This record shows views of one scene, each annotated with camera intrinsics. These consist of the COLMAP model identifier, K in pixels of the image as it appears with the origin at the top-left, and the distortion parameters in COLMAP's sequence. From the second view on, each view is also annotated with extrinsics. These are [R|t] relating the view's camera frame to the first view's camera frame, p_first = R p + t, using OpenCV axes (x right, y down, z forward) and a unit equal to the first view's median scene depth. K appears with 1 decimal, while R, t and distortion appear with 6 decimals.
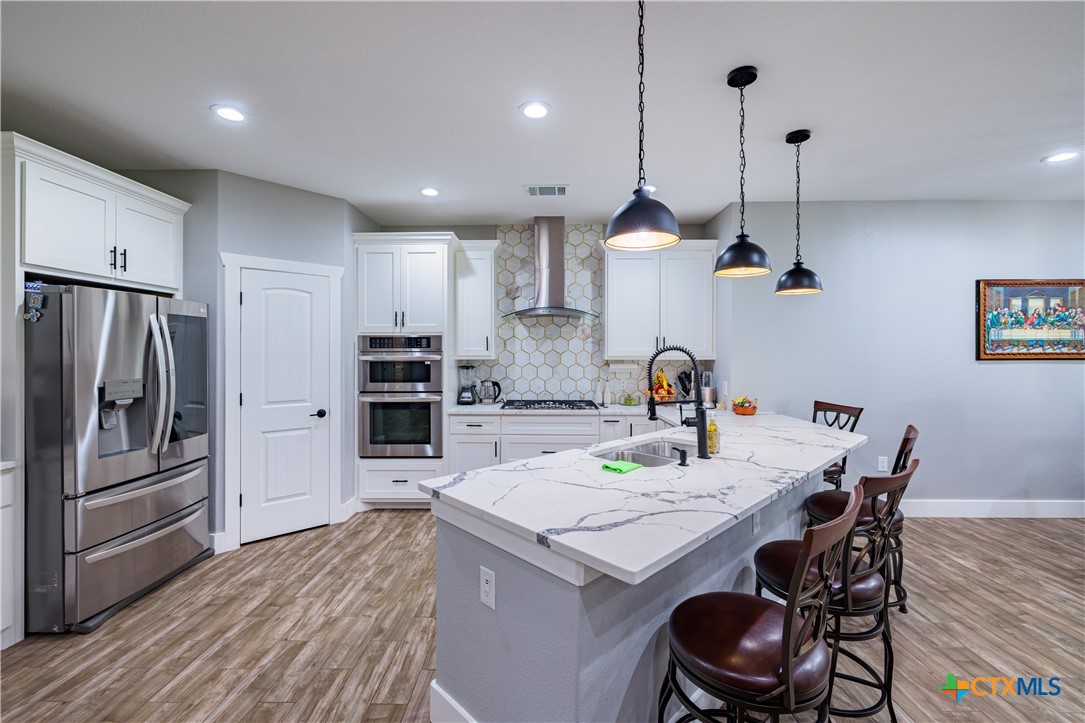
lens RADIAL K [[457.3, 0, 537.2], [0, 457.3, 356.3], [0, 0, 1]] dist [-0.000533, -0.000066]
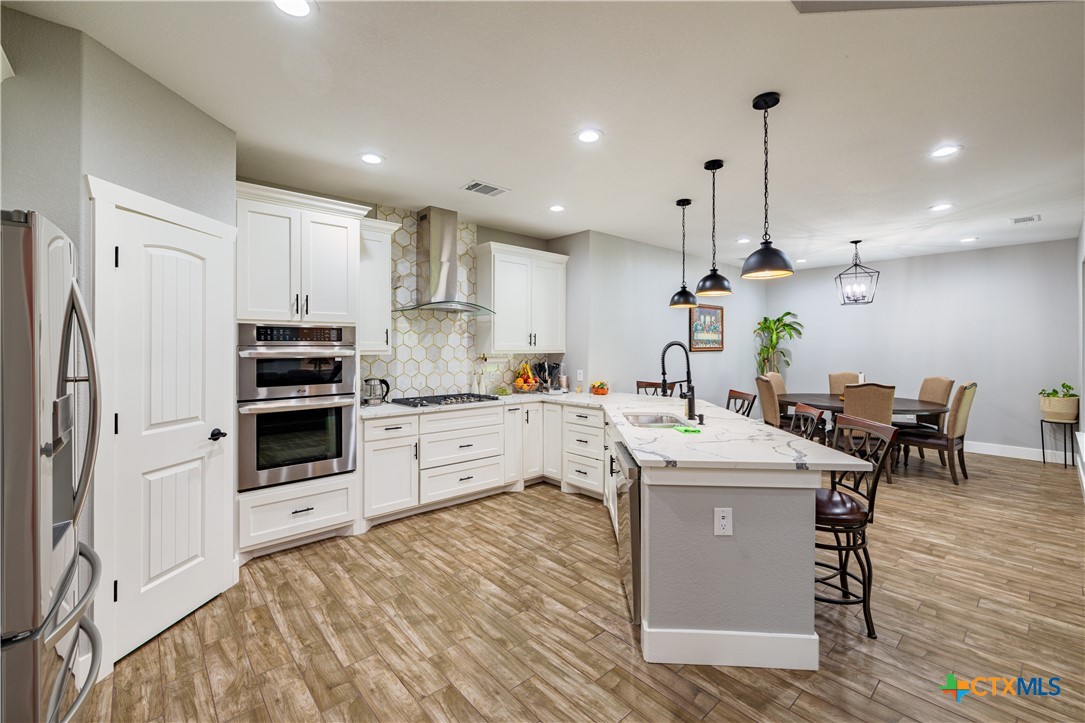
lens RADIAL K [[462.1, 0, 538.6], [0, 462.1, 351.3], [0, 0, 1]] dist [0.001254, -0.000199]
pose [[0.733748, -0.005776, 0.679397, -0.544871], [0.005889, 0.999980, 0.002141, 0.000417], [-0.679396, 0.002430, 0.733767, 0.143168]]
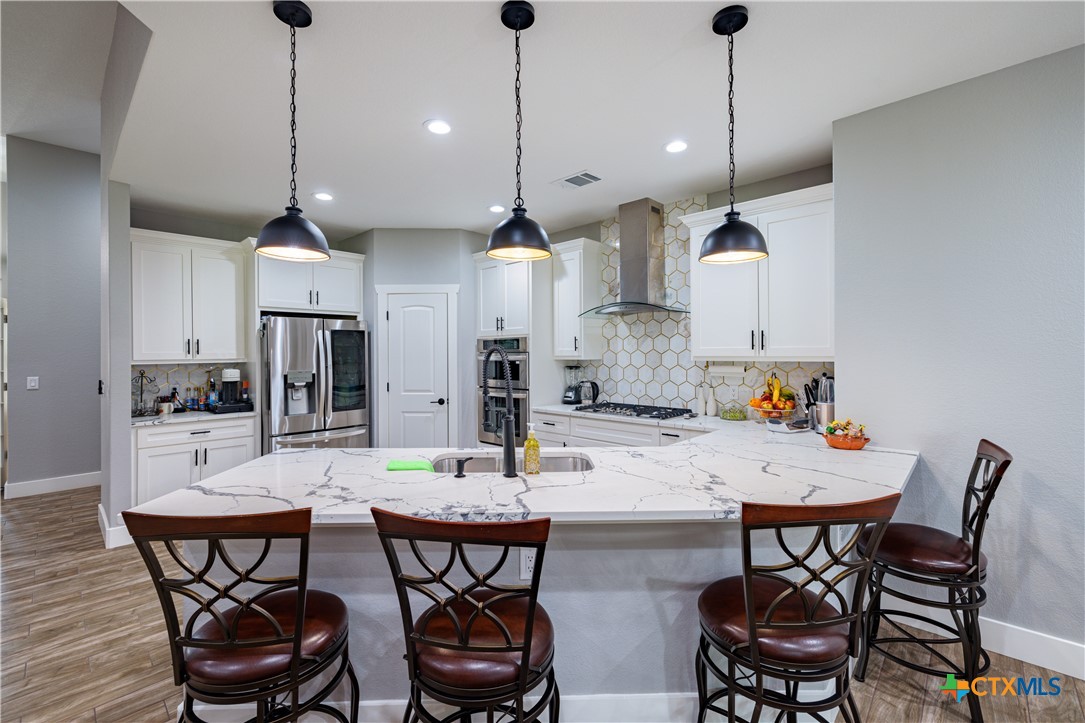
lens RADIAL K [[462.1, 0, 538.6], [0, 462.1, 351.3], [0, 0, 1]] dist [0.001254, -0.000199]
pose [[0.734374, -0.008527, -0.678692, 0.550927], [0.001049, 0.999934, -0.011428, 0.000363], [0.678744, 0.007680, 0.734334, 0.224248]]
